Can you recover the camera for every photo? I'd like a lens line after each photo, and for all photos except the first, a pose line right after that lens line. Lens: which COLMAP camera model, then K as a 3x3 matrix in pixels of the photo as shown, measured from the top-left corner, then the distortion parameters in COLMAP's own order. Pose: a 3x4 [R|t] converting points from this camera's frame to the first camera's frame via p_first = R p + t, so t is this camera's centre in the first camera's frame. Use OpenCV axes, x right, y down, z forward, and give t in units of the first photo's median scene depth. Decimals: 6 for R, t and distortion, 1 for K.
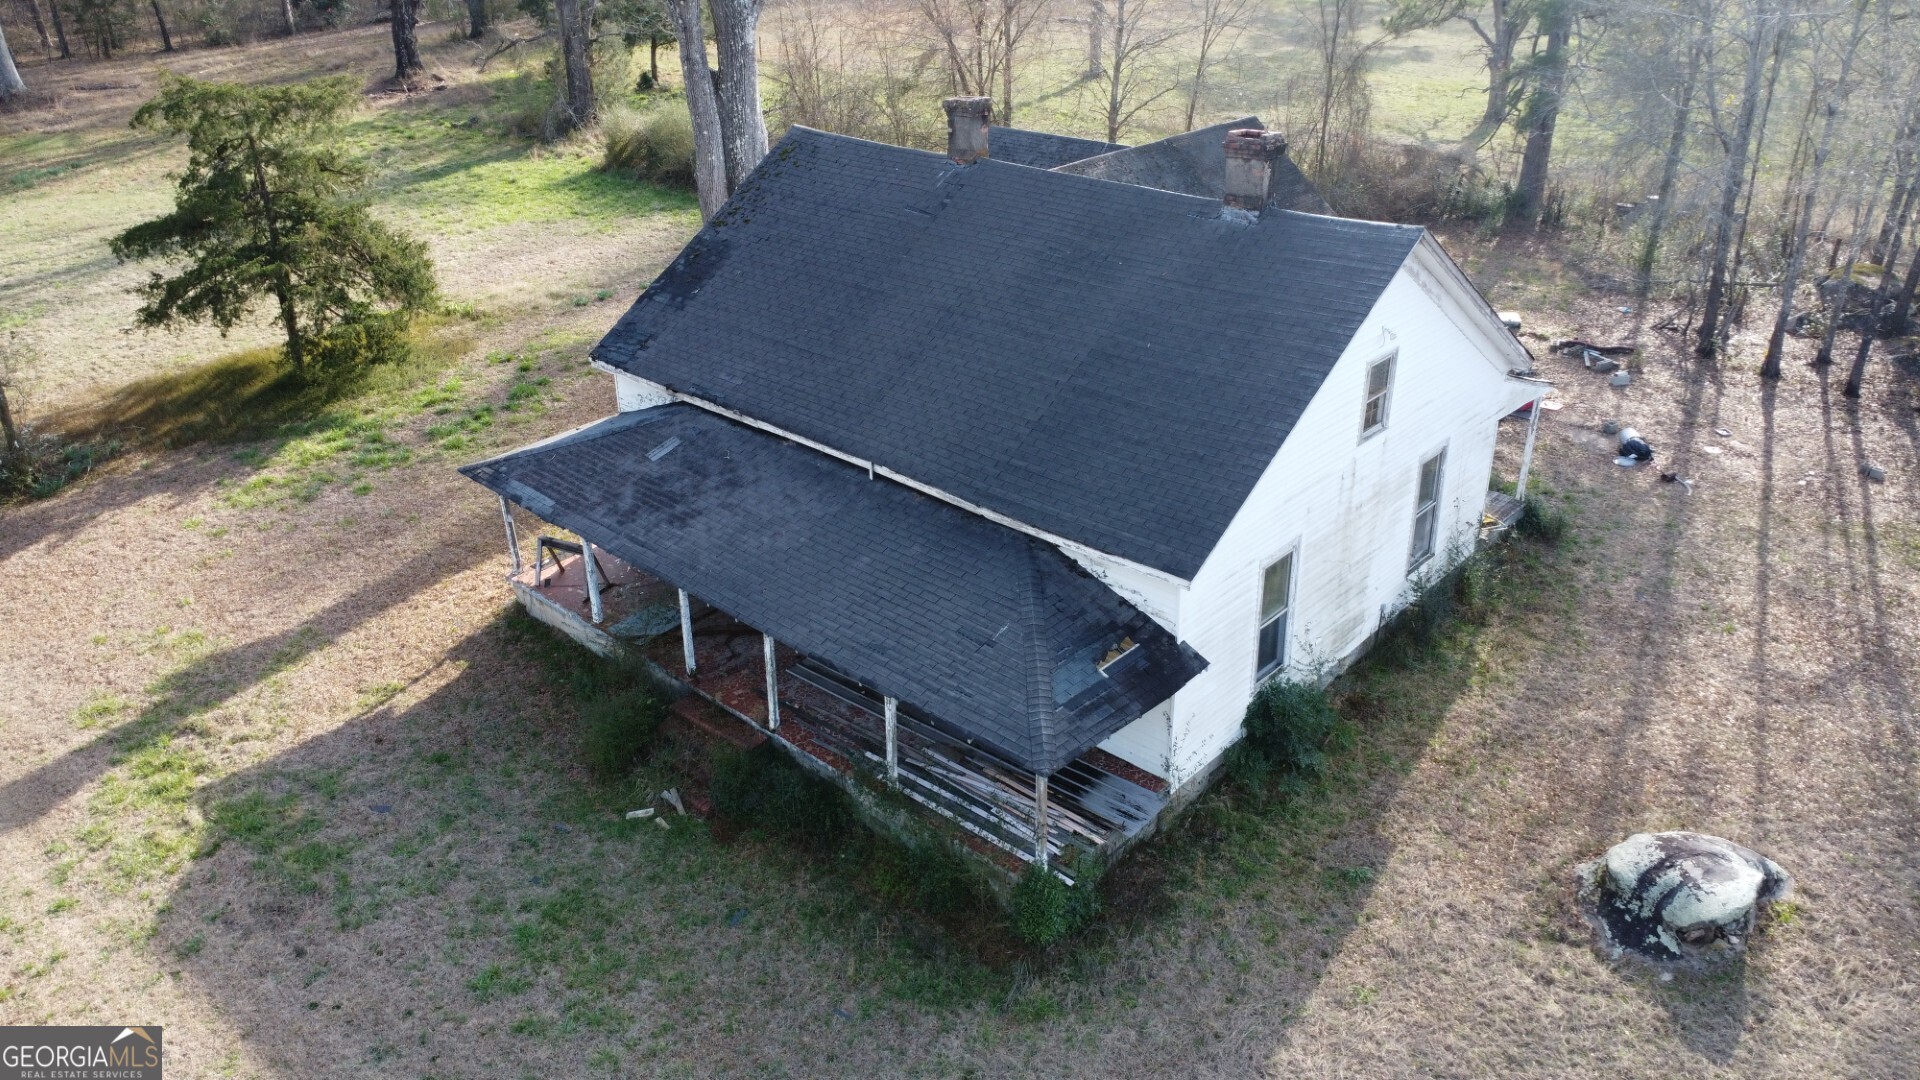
lens RADIAL K [[1393.5, 0, 955.7], [0, 1393.5, 538.5], [0, 0, 1]] dist [-0.035264, -0.005884]
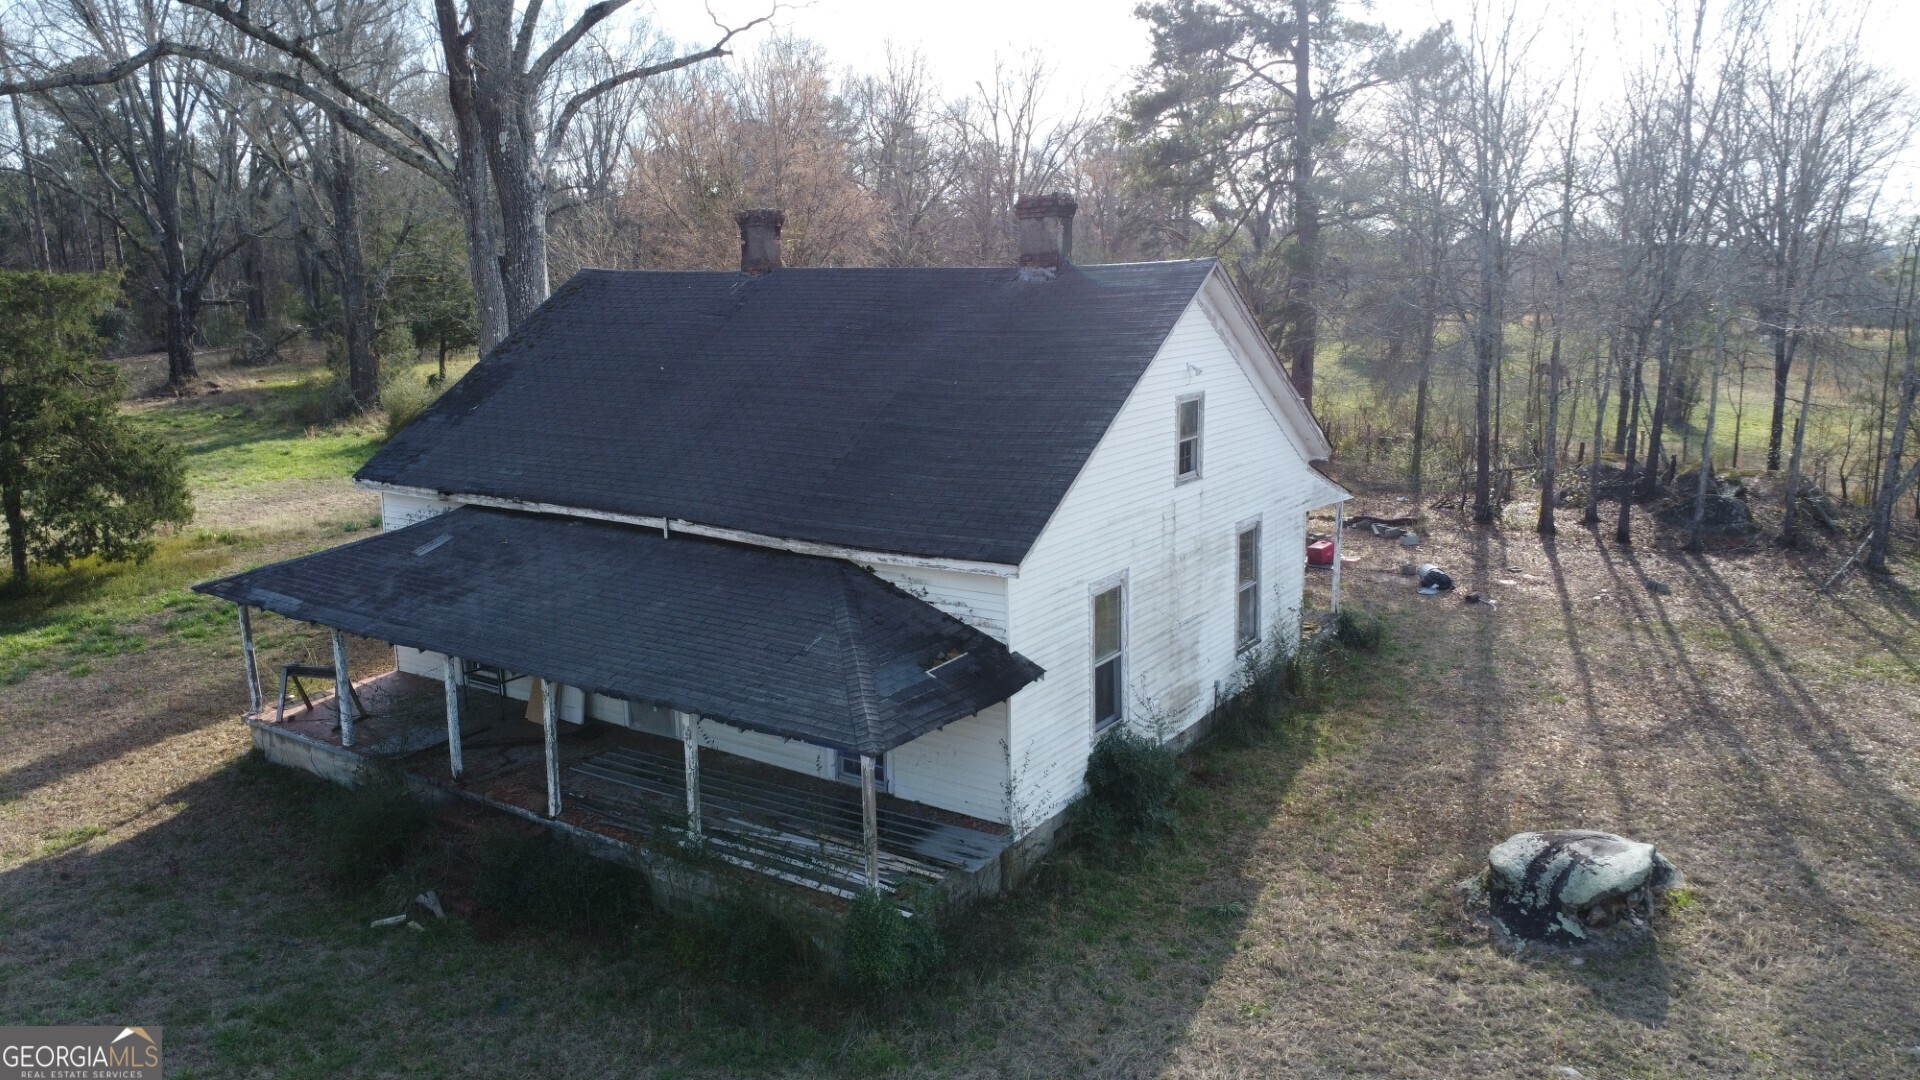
lens RADIAL K [[1393.5, 0, 961.2], [0, 1393.5, 532.1], [0, 0, 1]] dist [-0.035264, -0.005884]
pose [[0.988271, -0.027408, 0.150231, -0.005901], [0.065843, 0.964099, -0.257252, 0.204339], [-0.137787, 0.264126, 0.954595, 0.098628]]
